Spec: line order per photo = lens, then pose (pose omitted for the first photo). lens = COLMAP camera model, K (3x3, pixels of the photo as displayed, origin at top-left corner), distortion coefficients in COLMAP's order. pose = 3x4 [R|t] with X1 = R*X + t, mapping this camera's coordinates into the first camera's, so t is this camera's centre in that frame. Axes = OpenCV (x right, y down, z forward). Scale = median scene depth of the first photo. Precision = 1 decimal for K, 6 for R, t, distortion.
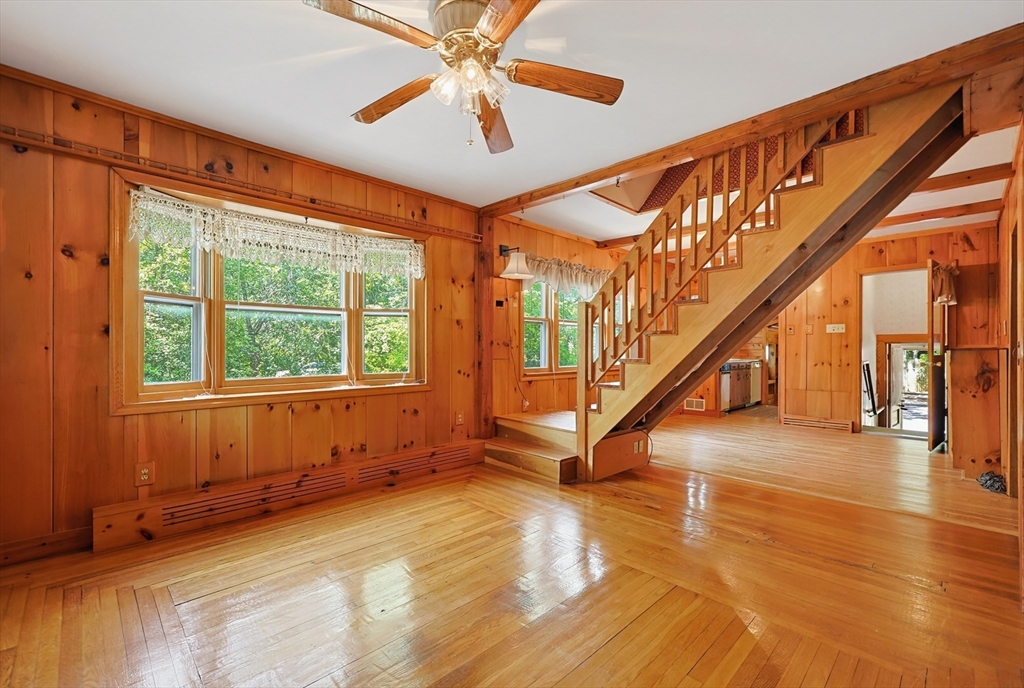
lens RADIAL K [[439.9, 0, 516.7], [0, 439.9, 349.1], [0, 0, 1]] dist [-0.000150, -0.000360]
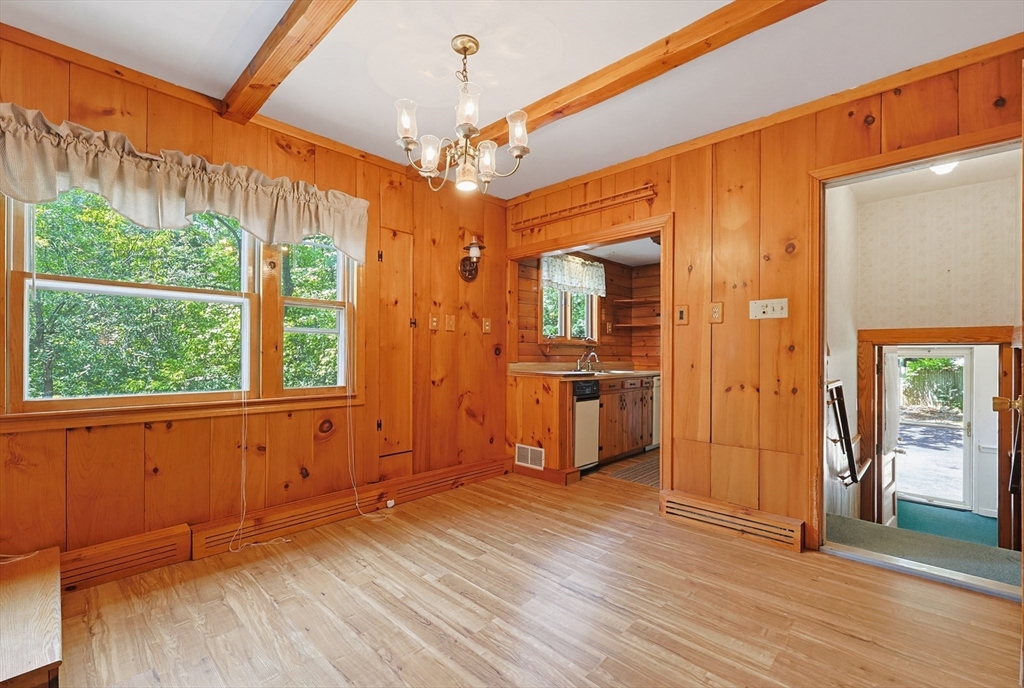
lens RADIAL K [[442.8, 0, 517.9], [0, 442.8, 355.8], [0, 0, 1]] dist [-0.000138, 0.000062]
pose [[0.999516, 0.003074, 0.030962, 0.436105], [-0.003138, 0.999993, 0.002019, 0.000476], [-0.030956, -0.002116, 0.999519, 0.532244]]
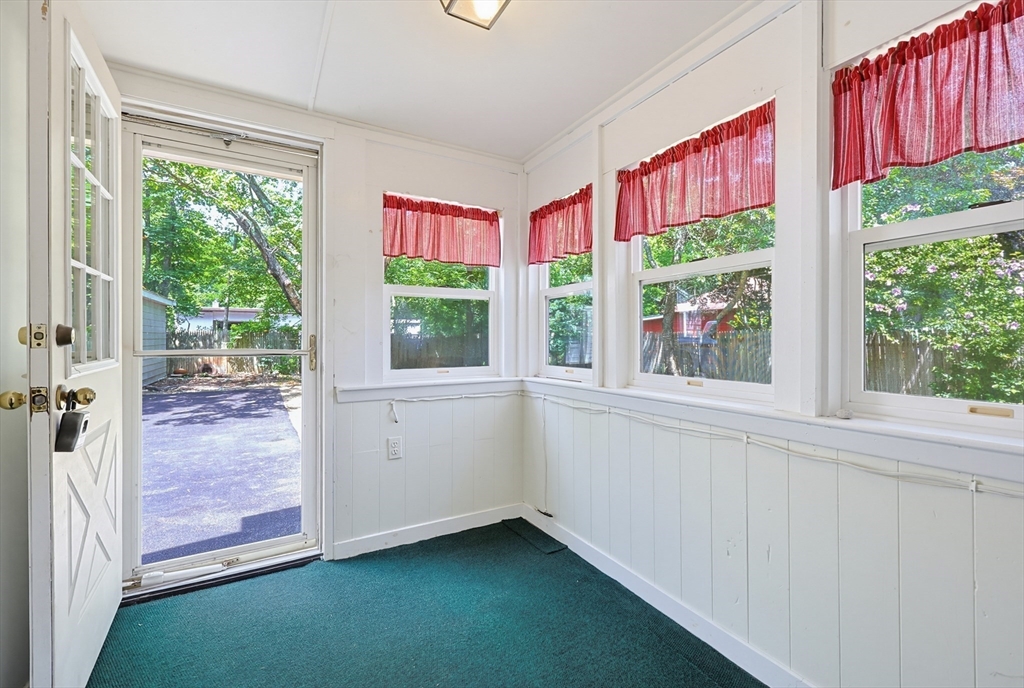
lens RADIAL K [[443.2, 0, 516.1], [0, 443.2, 339.5], [0, 0, 1]] dist [-0.000398, -0.000131]
pose [[0.257345, -0.006177, 0.966300, 0.862427], [0.007691, 0.999961, 0.004344, 0.092869], [-0.966289, 0.006314, 0.257382, 0.946110]]
